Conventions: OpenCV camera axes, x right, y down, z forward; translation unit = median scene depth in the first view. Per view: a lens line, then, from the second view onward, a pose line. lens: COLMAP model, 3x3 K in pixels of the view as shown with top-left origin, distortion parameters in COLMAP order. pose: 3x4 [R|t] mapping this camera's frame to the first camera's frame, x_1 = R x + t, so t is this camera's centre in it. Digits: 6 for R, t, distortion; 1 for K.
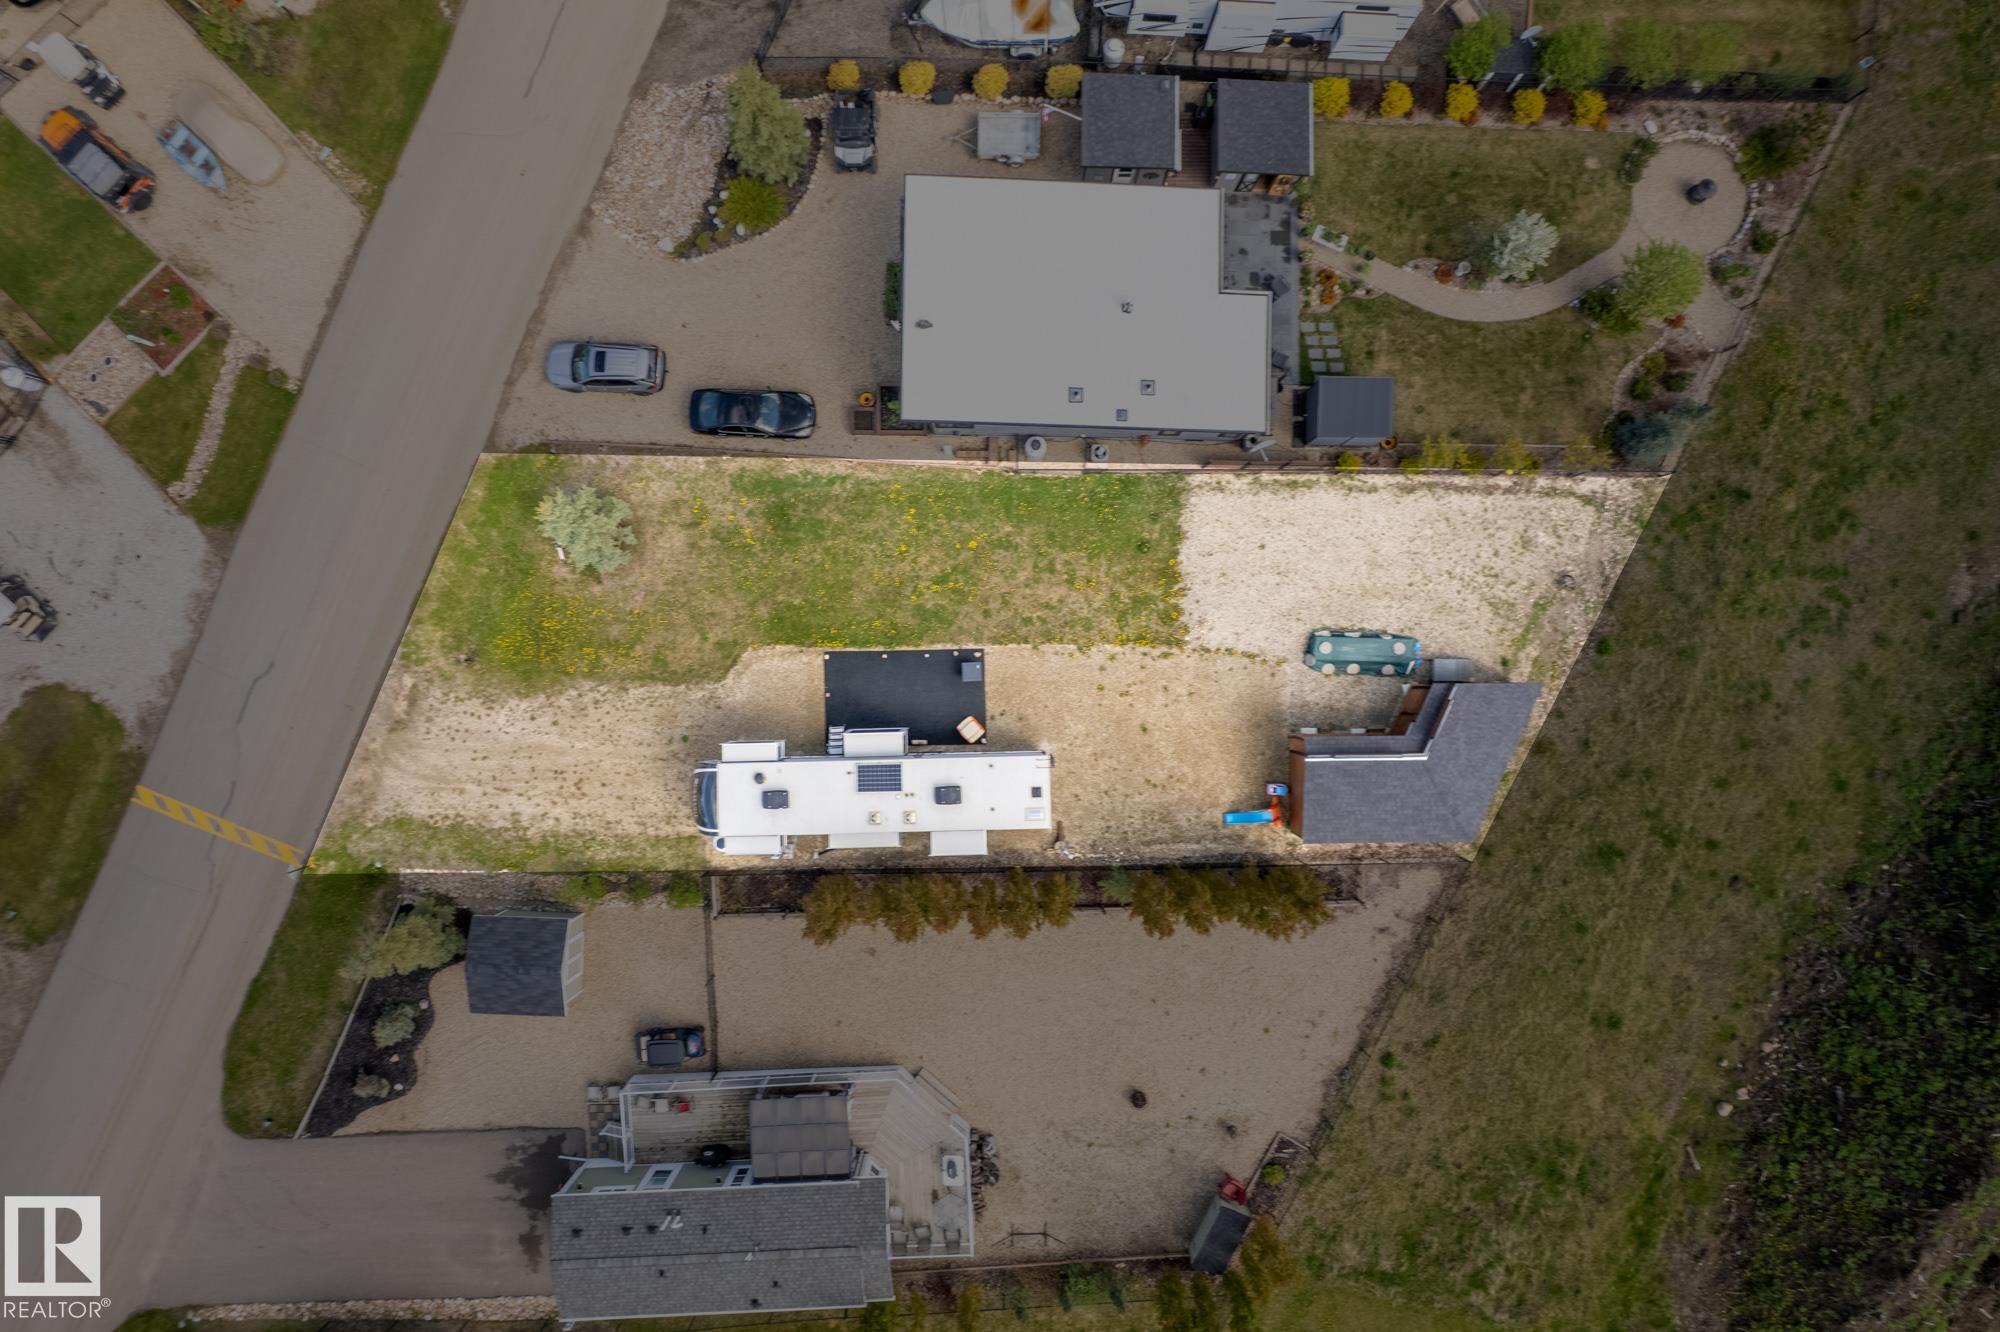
lens RADIAL K [[1285.2, 0, 1000.9], [0, 1285.2, 676.1], [0, 0, 1]] dist [-0.034019, 0.011793]
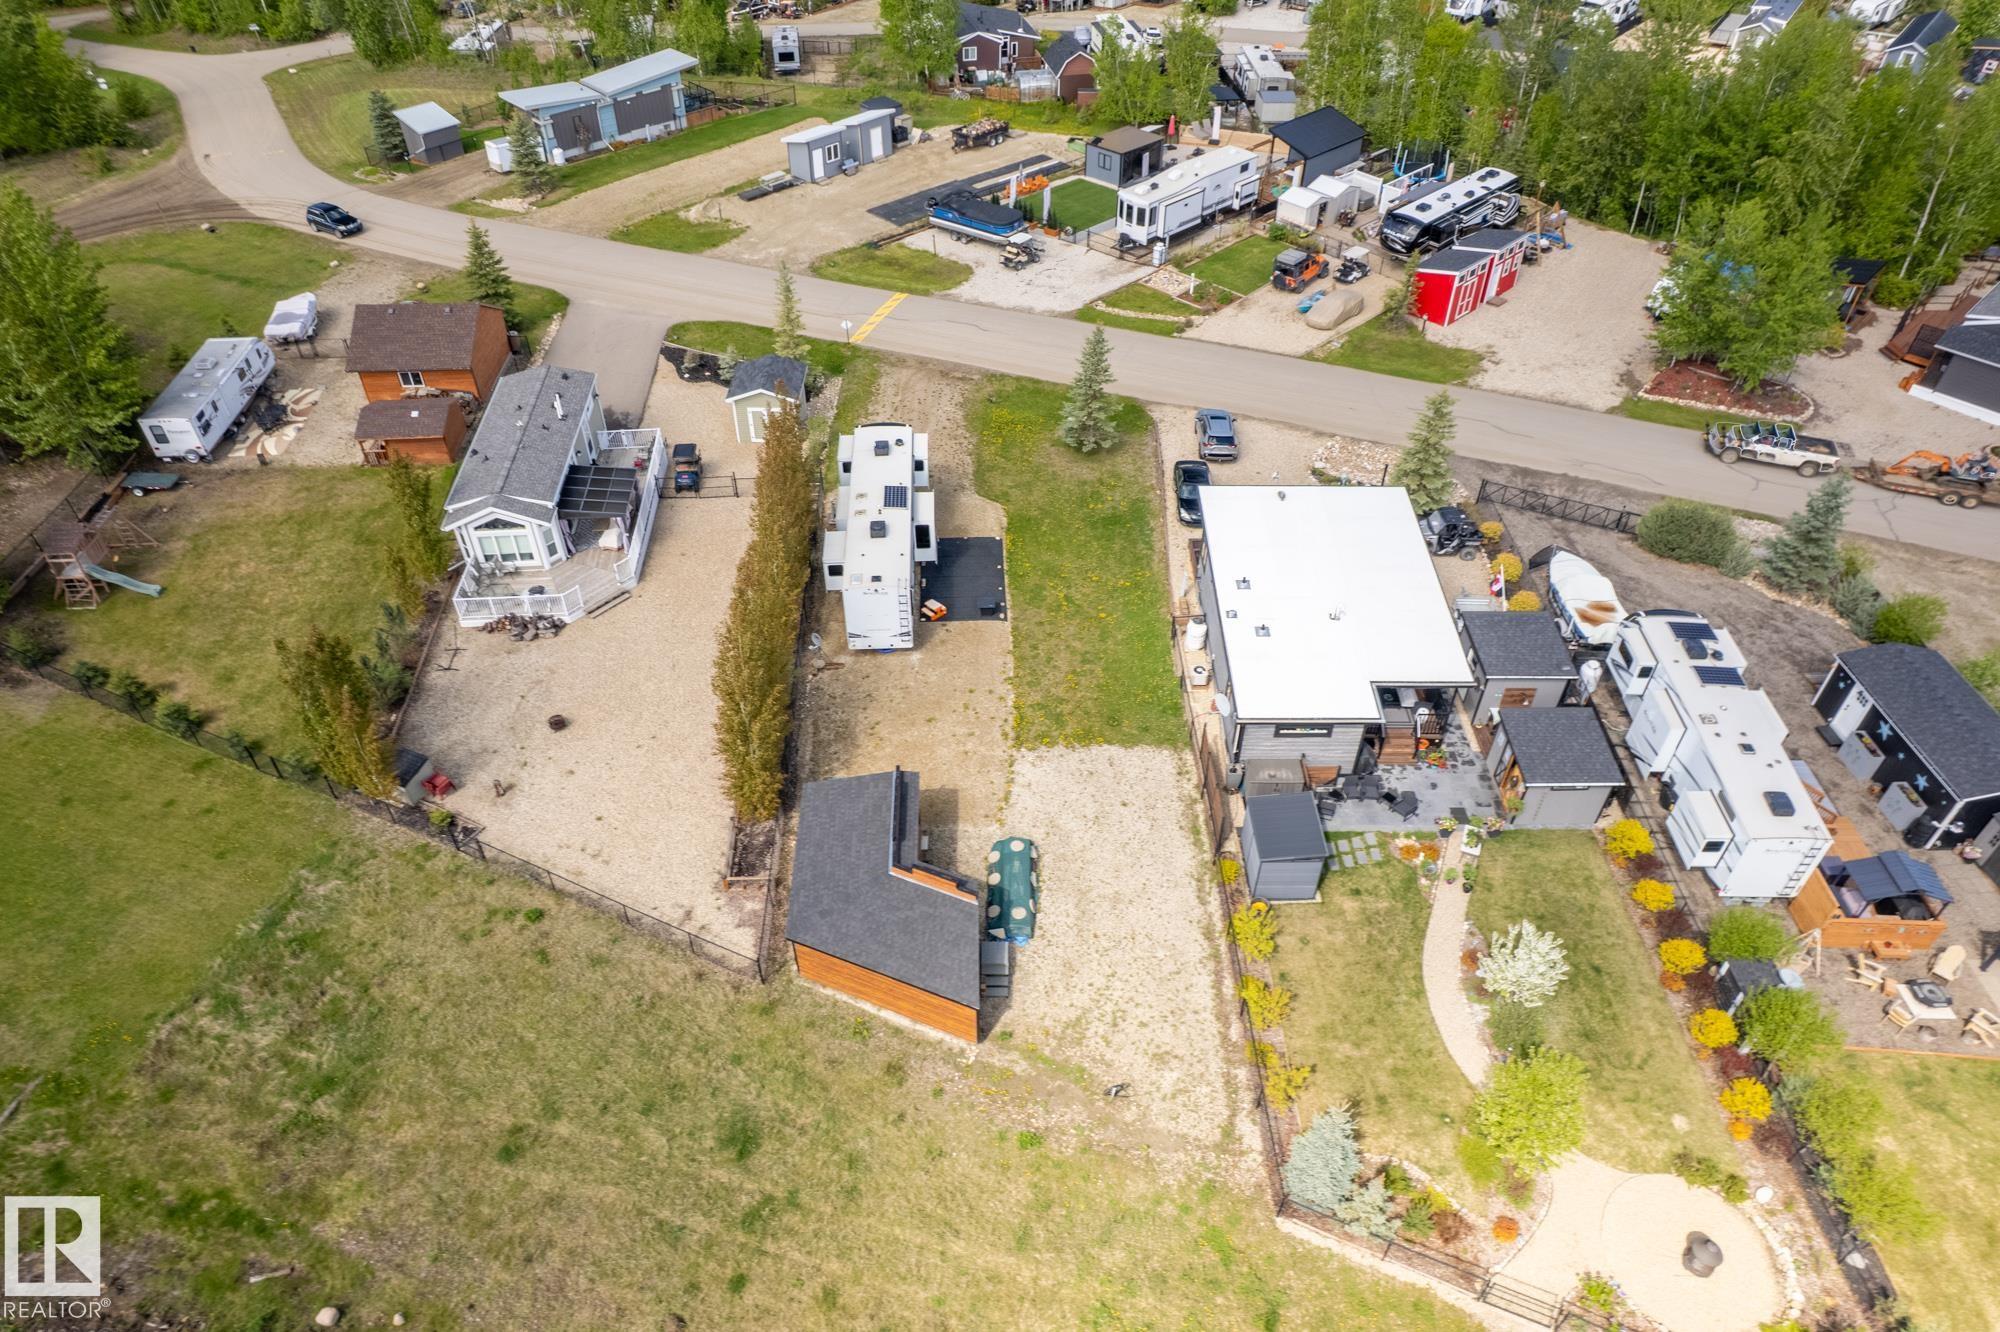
lens RADIAL K [[1285.2, 0, 1007.0], [0, 1285.2, 663.2], [0, 0, 1]] dist [-0.034019, 0.011793]
pose [[0.022163, 0.659021, -0.751798, 0.835901], [-0.999737, 0.010231, -0.020504, 0.002186], [-0.005821, 0.752055, 0.659075, 0.311420]]
